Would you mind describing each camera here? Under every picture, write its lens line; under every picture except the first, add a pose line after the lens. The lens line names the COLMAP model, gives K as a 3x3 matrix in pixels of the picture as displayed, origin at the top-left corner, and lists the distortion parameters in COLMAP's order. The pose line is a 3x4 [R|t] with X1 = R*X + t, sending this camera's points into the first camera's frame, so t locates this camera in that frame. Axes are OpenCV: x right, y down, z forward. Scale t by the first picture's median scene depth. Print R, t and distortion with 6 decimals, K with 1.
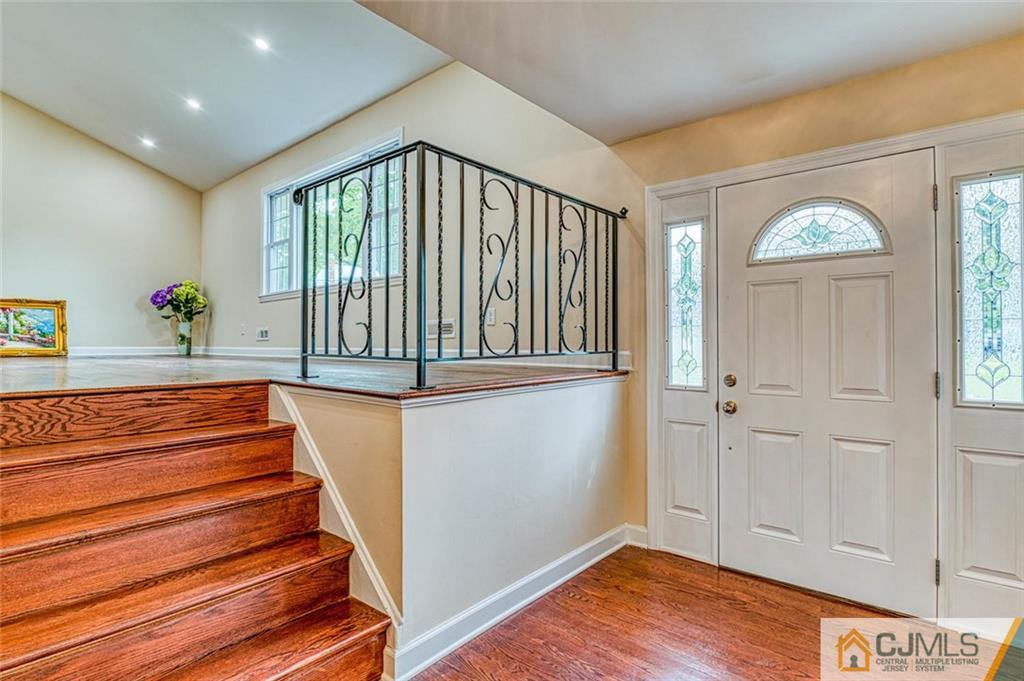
lens RADIAL K [[515.1, 0, 506.9], [0, 515.1, 337.3], [0, 0, 1]] dist [-0.006065, -0.005364]
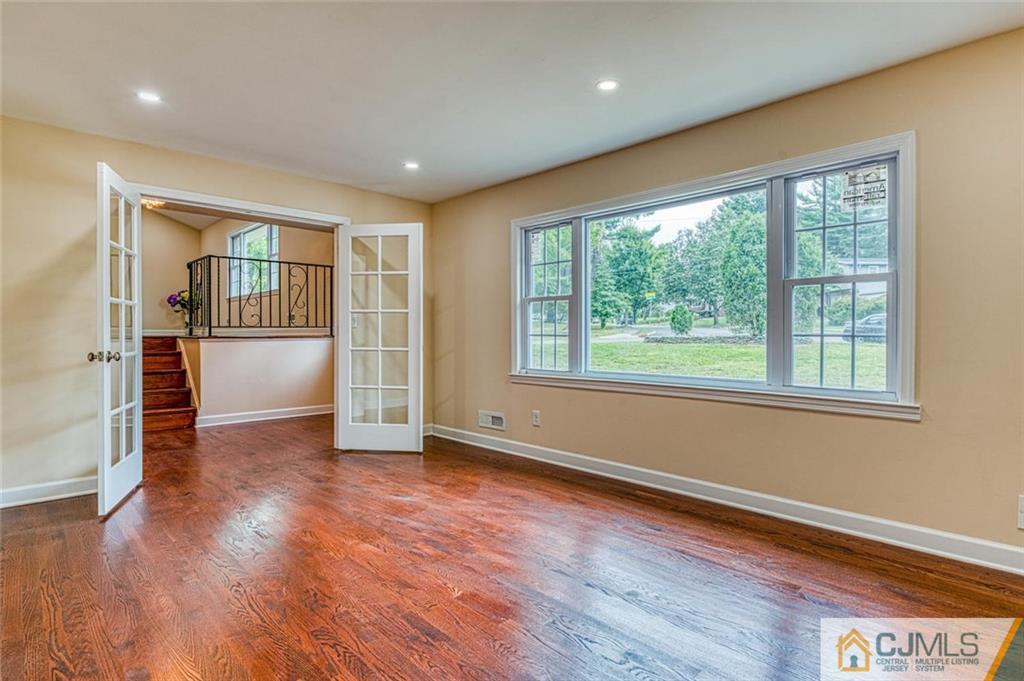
lens RADIAL K [[515.1, 0, 513.6], [0, 515.1, 340.6], [0, 0, 1]] dist [-0.006065, -0.005364]
pose [[0.996875, 0.002235, -0.078969, 1.309465], [-0.000405, 0.999731, 0.023186, 0.038056], [0.079000, -0.023082, 0.996607, -1.327679]]
